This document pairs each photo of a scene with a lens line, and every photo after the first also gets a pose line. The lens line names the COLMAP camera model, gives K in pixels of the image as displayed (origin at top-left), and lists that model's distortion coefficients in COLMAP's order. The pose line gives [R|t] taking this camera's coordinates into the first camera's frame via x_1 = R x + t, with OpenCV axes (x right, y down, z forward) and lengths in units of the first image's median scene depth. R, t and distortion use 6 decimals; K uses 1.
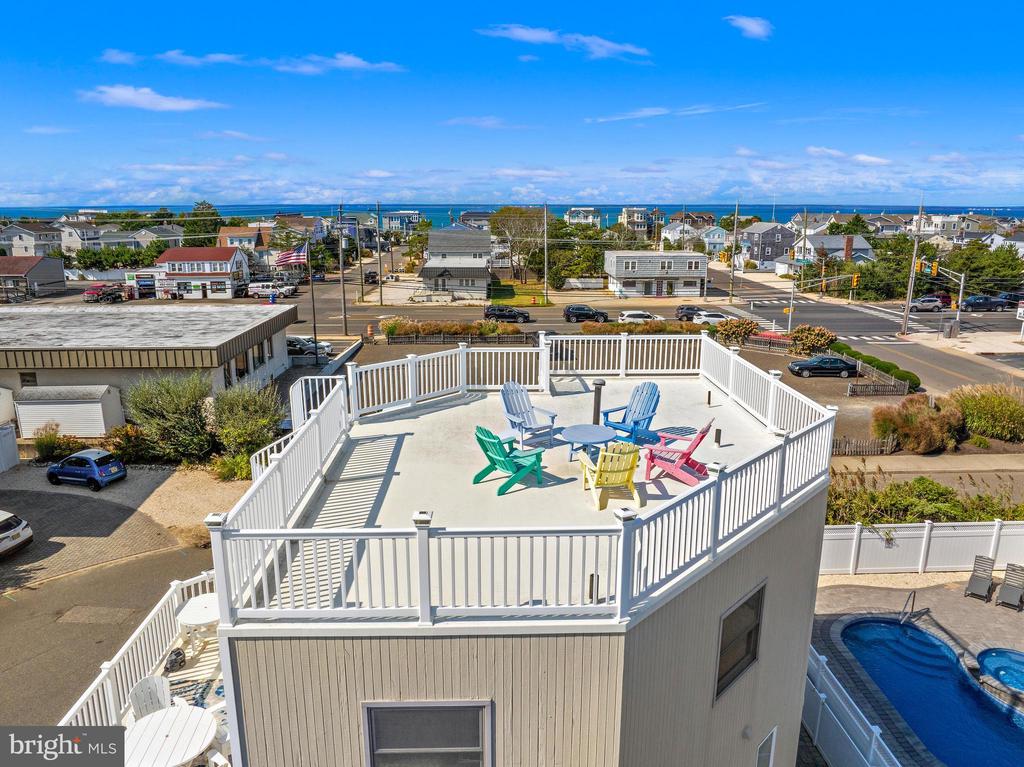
lens RADIAL K [[715.8, 0, 510.3], [0, 715.8, 373.8], [0, 0, 1]] dist [-0.042308, 0.005307]
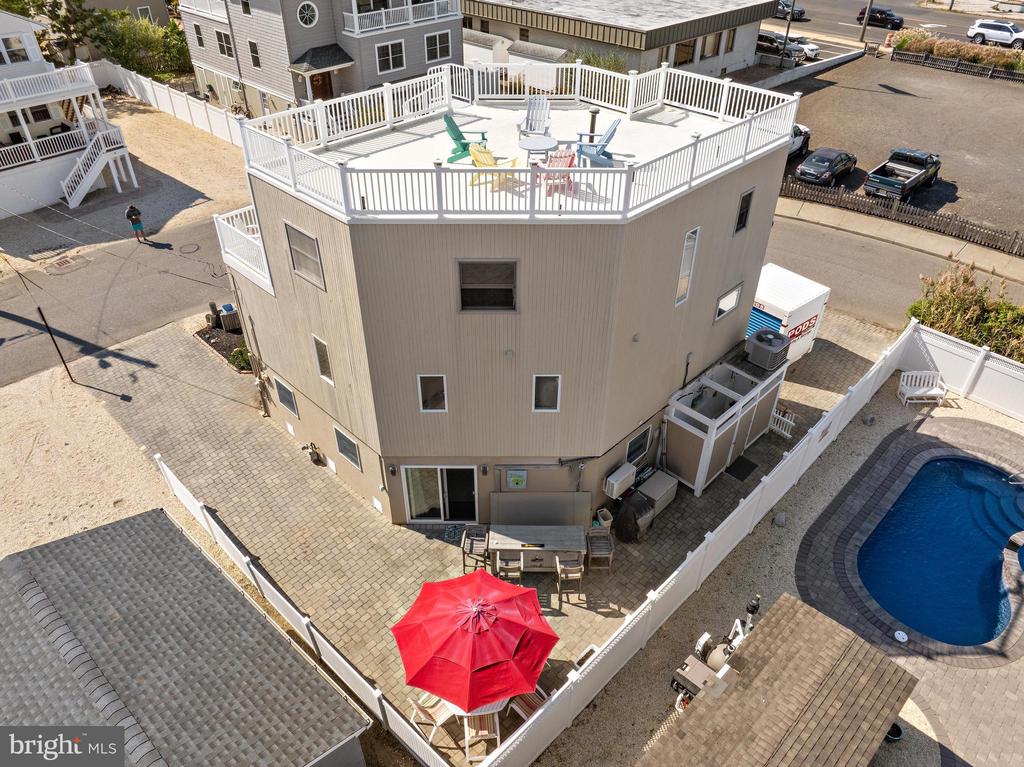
lens RADIAL K [[715.8, 0, 510.3], [0, 715.8, 373.8], [0, 0, 1]] dist [-0.042308, 0.005307]
pose [[0.695602, 0.432244, -0.573849, 0.724386], [-0.163055, 0.872899, 0.459849, -0.104525], [0.699679, -0.226303, 0.677670, -0.047194]]
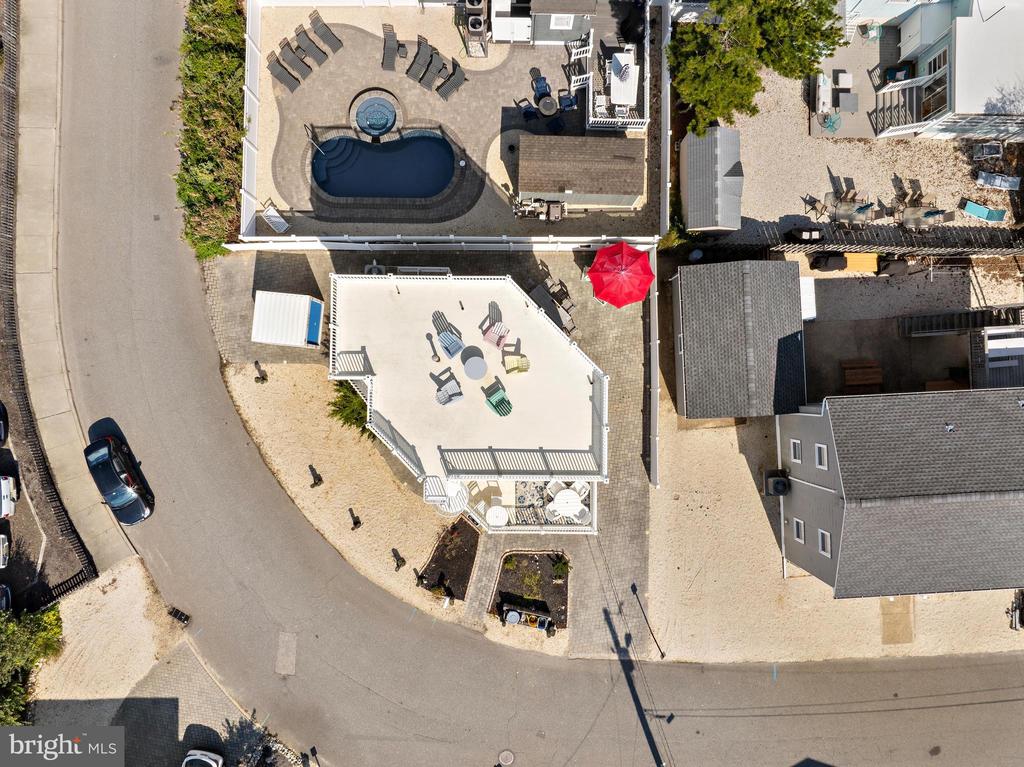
lens RADIAL K [[715.8, 0, 510.3], [0, 715.8, 373.8], [0, 0, 1]] dist [-0.042308, 0.005307]
pose [[0.033613, -0.999413, 0.006583, 0.074372], [0.228051, 0.014082, 0.973547, -1.451323], [-0.973069, -0.031223, 0.228391, 0.236315]]
